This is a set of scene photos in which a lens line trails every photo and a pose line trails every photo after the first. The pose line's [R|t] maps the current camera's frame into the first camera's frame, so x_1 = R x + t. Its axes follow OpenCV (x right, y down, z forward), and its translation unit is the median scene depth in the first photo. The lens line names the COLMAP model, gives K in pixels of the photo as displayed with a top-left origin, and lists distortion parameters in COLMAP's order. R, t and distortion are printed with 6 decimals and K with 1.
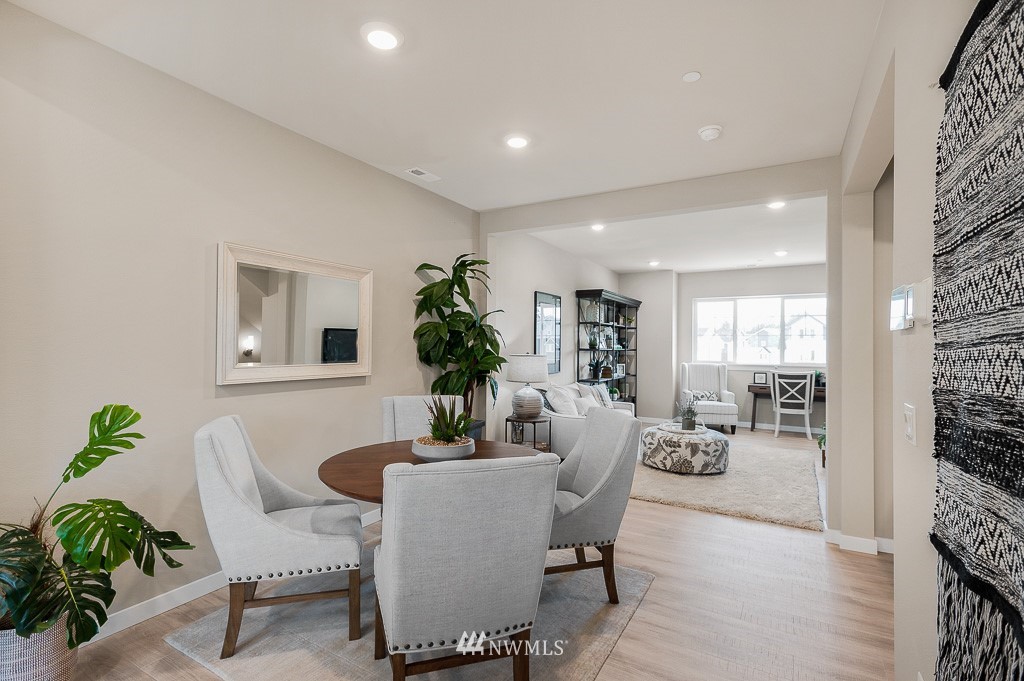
lens RADIAL K [[481.0, 0, 512.3], [0, 481.0, 341.1], [0, 0, 1]] dist [0.019156, -0.004377]
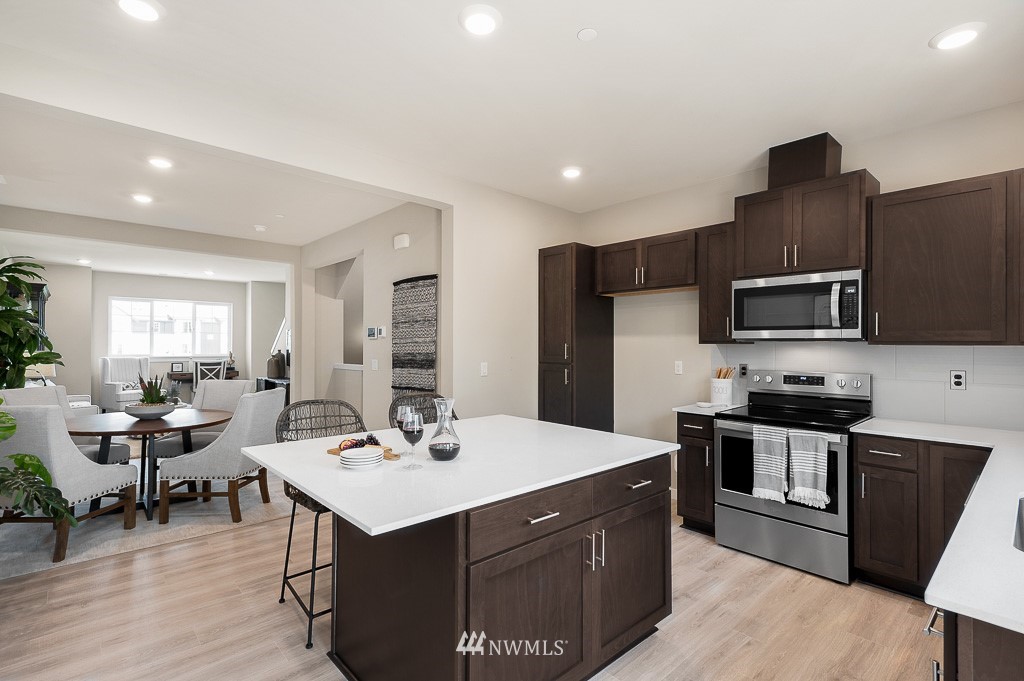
lens RADIAL K [[481.0, 0, 509.1], [0, 481.0, 342.4], [0, 0, 1]] dist [0.019156, -0.004377]
pose [[0.309389, -0.004638, 0.950924, -0.624465], [-0.011606, 0.999895, 0.008653, -0.011210], [-0.950865, -0.013714, 0.309303, -0.284117]]
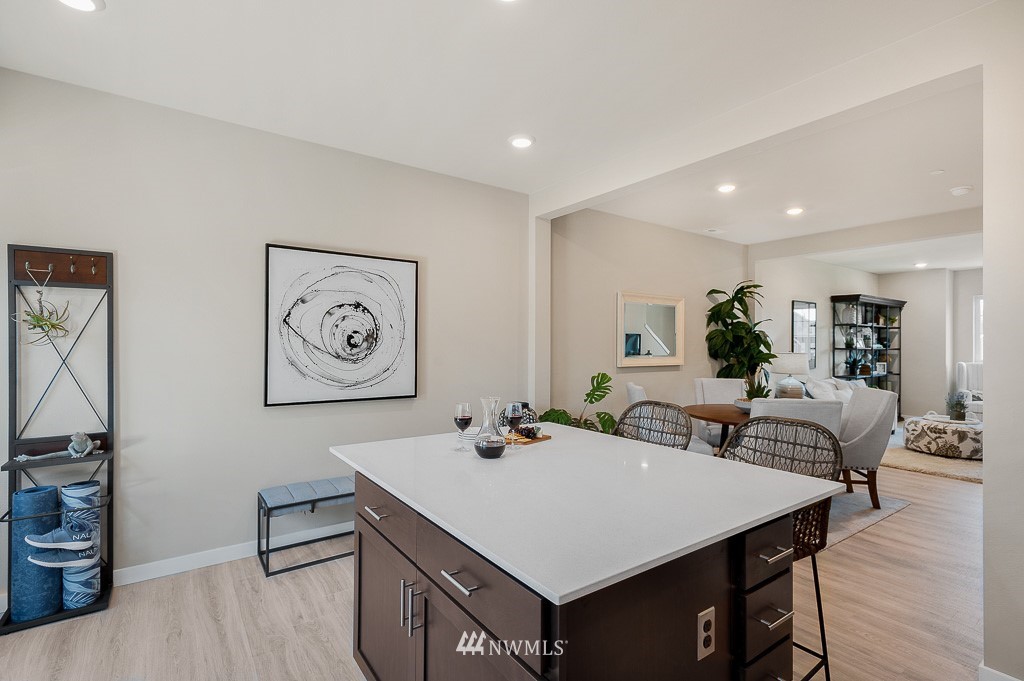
lens RADIAL K [[481.0, 0, 511.9], [0, 481.0, 341.4], [0, 0, 1]] dist [0.019156, -0.004377]
pose [[0.909419, -0.006892, -0.415825, -0.102508], [0.007551, 0.999971, -0.000059, -0.006756], [0.415814, -0.003086, 0.909445, -0.459330]]
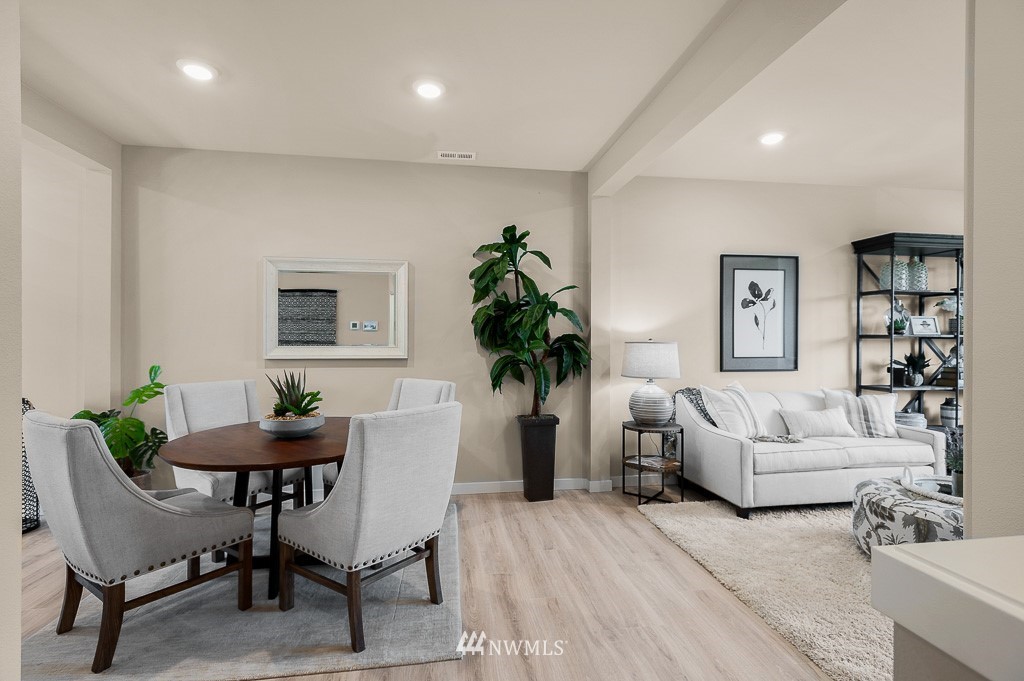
lens RADIAL K [[481.0, 0, 505.4], [0, 481.0, 344.1], [0, 0, 1]] dist [0.019156, -0.004377]
pose [[0.616058, -0.002716, -0.787696, 0.480350], [0.012567, 0.999901, 0.006381, 0.024646], [0.787601, -0.013830, 0.616031, 0.350417]]
